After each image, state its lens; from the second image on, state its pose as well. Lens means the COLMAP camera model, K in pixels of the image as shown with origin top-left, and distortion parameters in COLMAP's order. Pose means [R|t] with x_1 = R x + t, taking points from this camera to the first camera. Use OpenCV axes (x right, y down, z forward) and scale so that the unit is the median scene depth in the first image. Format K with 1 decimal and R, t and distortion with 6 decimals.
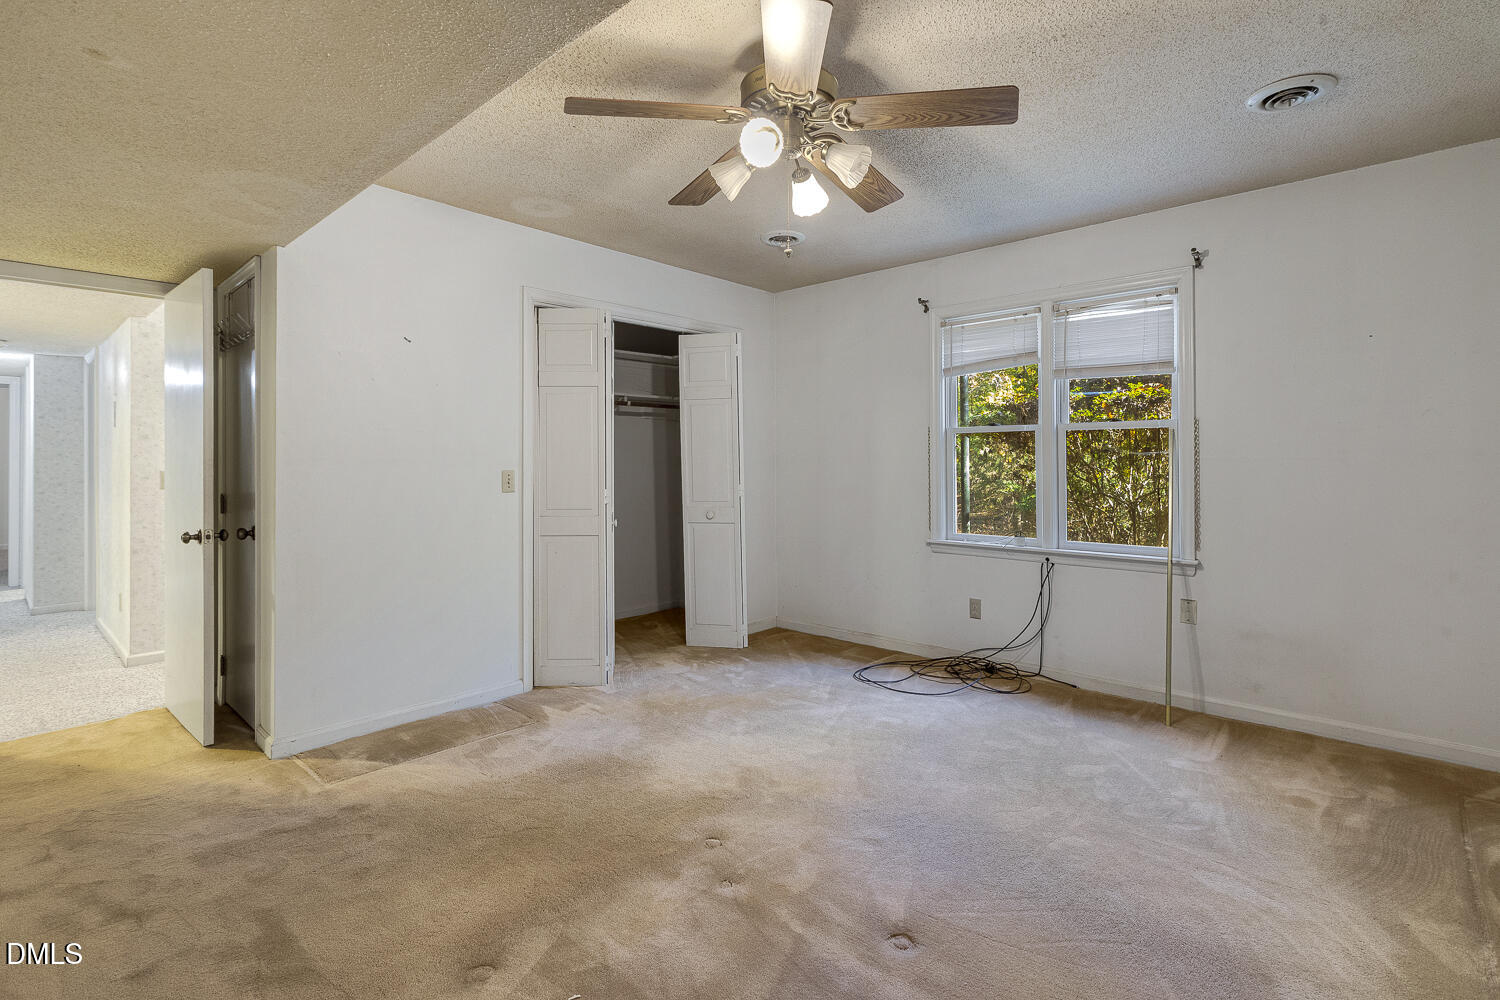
lens RADIAL K [[692.2, 0, 751.4], [0, 692.2, 473.9], [0, 0, 1]] dist [-0.000884, -0.000209]
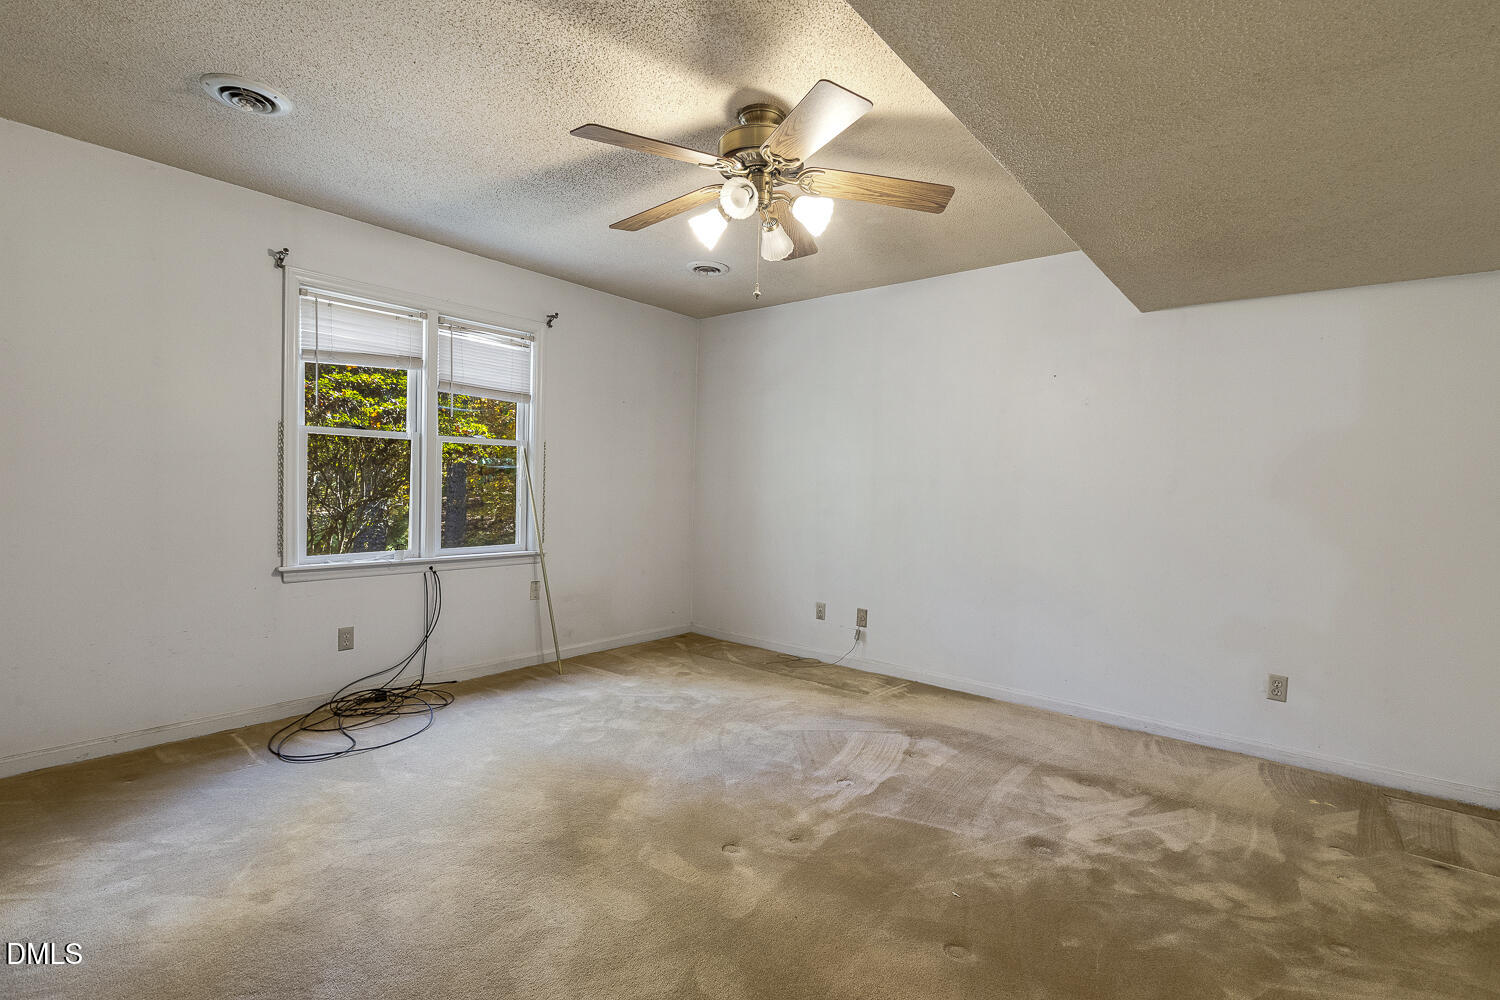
lens RADIAL K [[711.0, 0, 752.8], [0, 711.0, 525.7], [0, 0, 1]] dist [0.001182, 0.000251]
pose [[-0.046955, -0.062571, 0.996935, -0.676679], [-0.014968, 0.997968, 0.061931, -0.010783], [-0.998785, -0.012014, -0.047796, 0.624764]]
